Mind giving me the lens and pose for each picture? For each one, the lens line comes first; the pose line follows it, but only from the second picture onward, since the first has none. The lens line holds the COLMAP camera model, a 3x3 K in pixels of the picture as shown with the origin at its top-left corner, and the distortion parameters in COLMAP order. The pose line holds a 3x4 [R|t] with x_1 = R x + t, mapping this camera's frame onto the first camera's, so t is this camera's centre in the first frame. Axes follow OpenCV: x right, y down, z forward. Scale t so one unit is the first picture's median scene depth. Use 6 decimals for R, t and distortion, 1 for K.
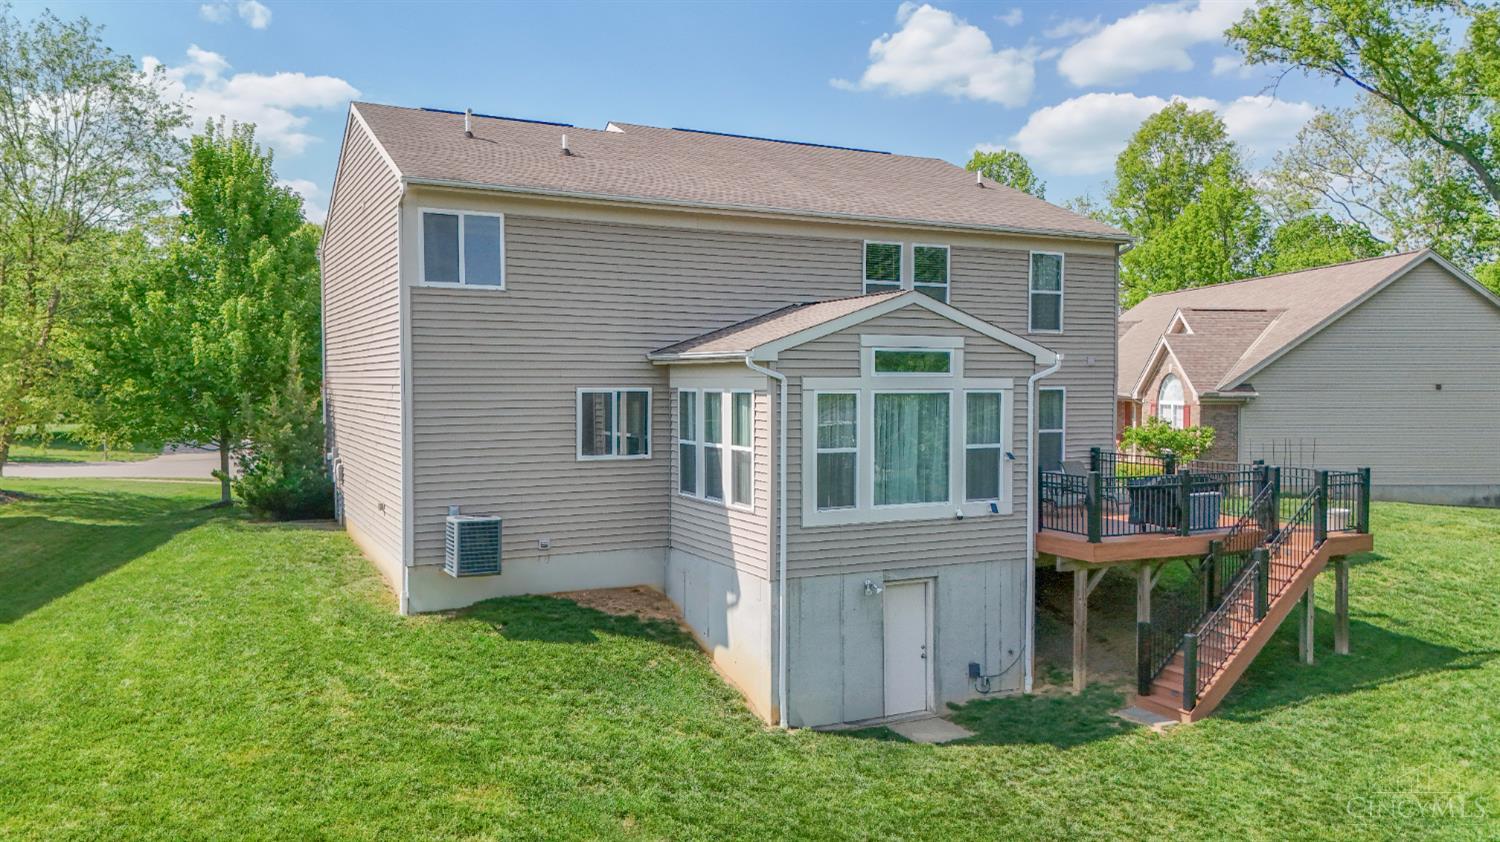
lens RADIAL K [[1107.8, 0, 737.7], [0, 1107.8, 420.0], [0, 0, 1]] dist [0.062138, -0.026912]
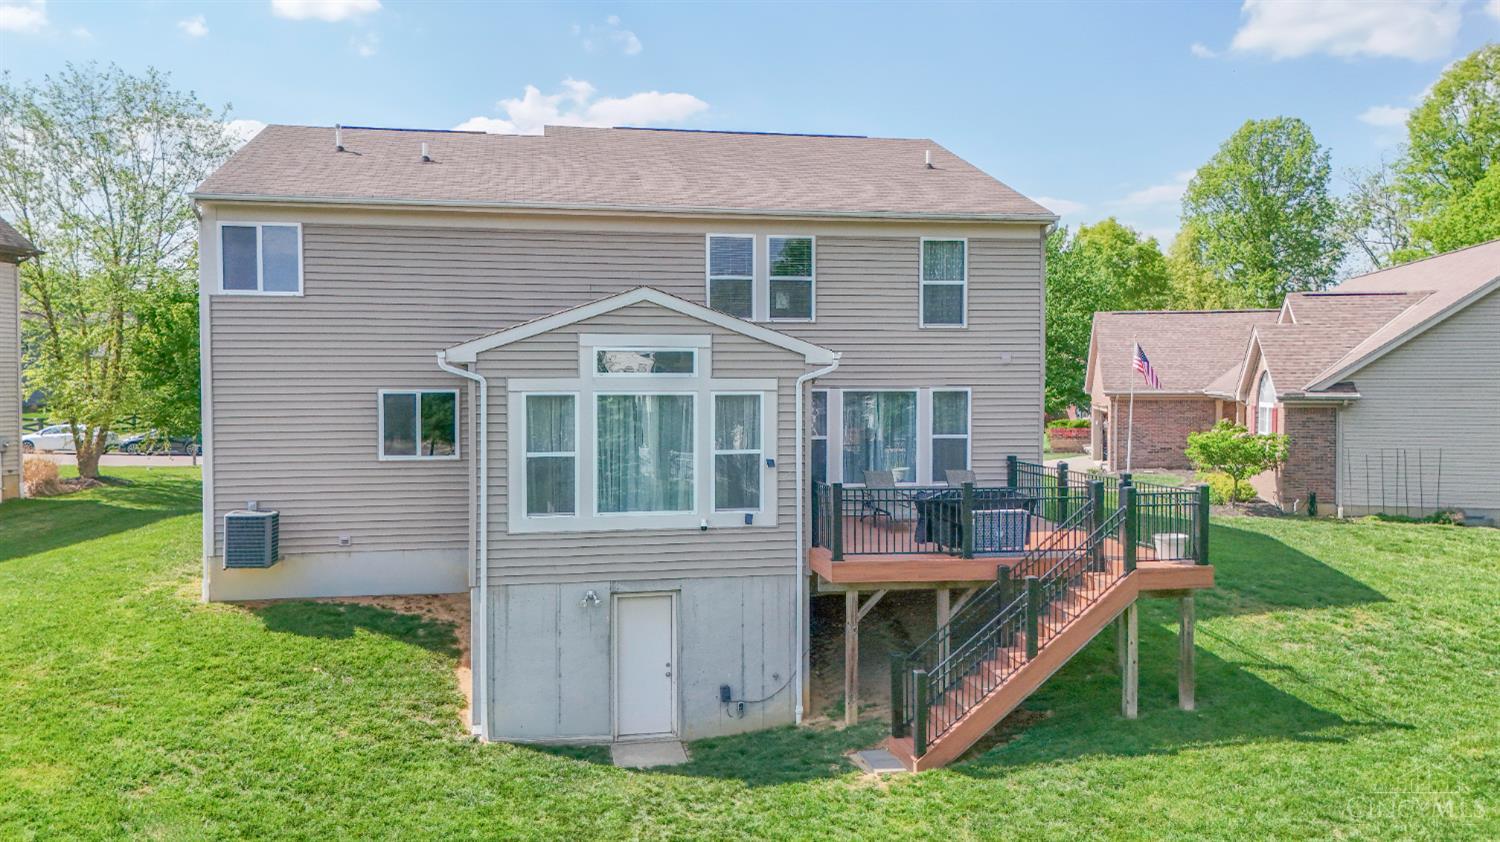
lens RADIAL K [[1107.8, 0, 716.1], [0, 1107.8, 420.3], [0, 0, 1]] dist [0.062138, -0.026912]
pose [[0.953951, 0.007909, -0.299859, 0.487892], [-0.007583, 0.999969, 0.002249, -0.005246], [0.299867, 0.000129, 0.953981, 0.115714]]
